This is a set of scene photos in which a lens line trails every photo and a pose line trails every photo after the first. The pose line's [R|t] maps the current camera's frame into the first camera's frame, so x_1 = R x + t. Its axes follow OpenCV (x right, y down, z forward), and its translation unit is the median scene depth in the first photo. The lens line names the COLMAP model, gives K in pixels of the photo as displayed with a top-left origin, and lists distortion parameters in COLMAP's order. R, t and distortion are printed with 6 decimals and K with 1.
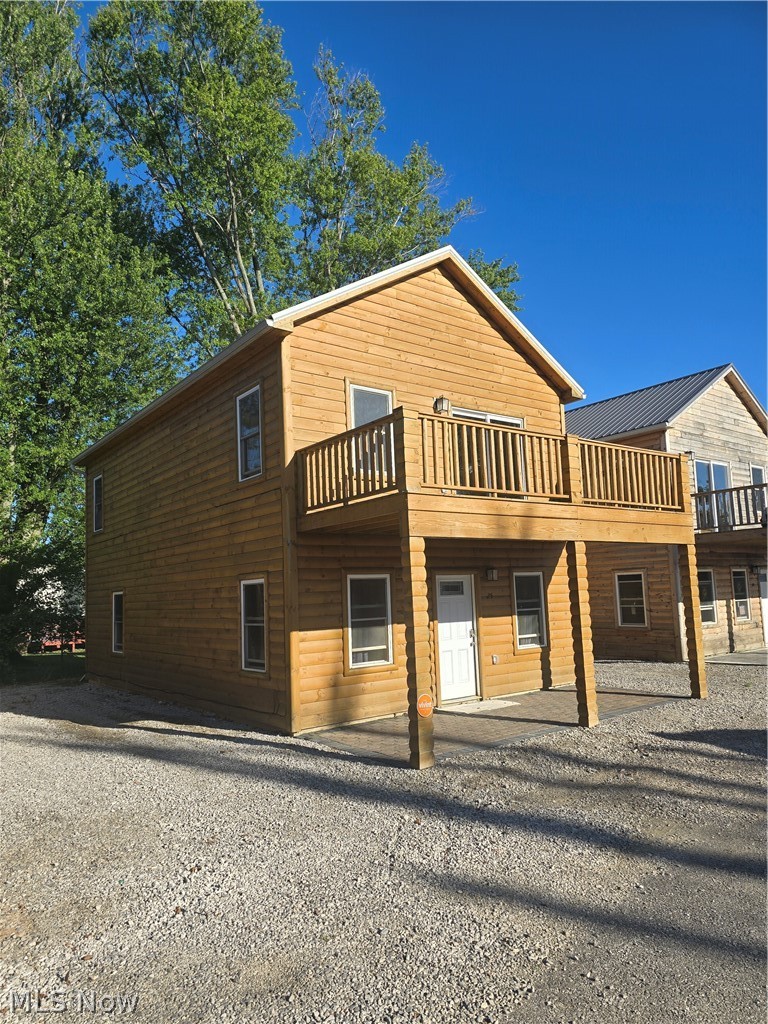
lens RADIAL K [[690.2, 0, 387.5], [0, 690.2, 516.9], [0, 0, 1]] dist [-0.009590, -0.000578]
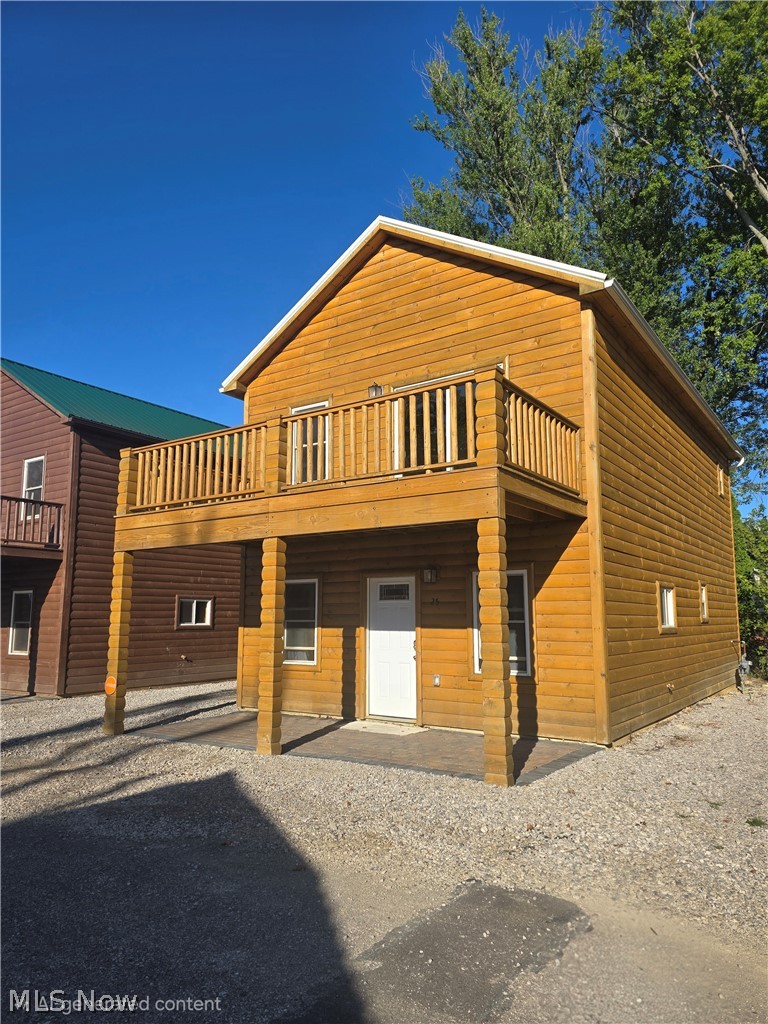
lens RADIAL K [[690.2, 0, 387.6], [0, 690.2, 510.8], [0, 0, 1]] dist [-0.009590, -0.000578]
pose [[0.303294, -0.109550, -0.946579, 1.040785], [0.097067, 0.991754, -0.083677, 0.080508], [0.947940, -0.066503, 0.311426, 0.797886]]
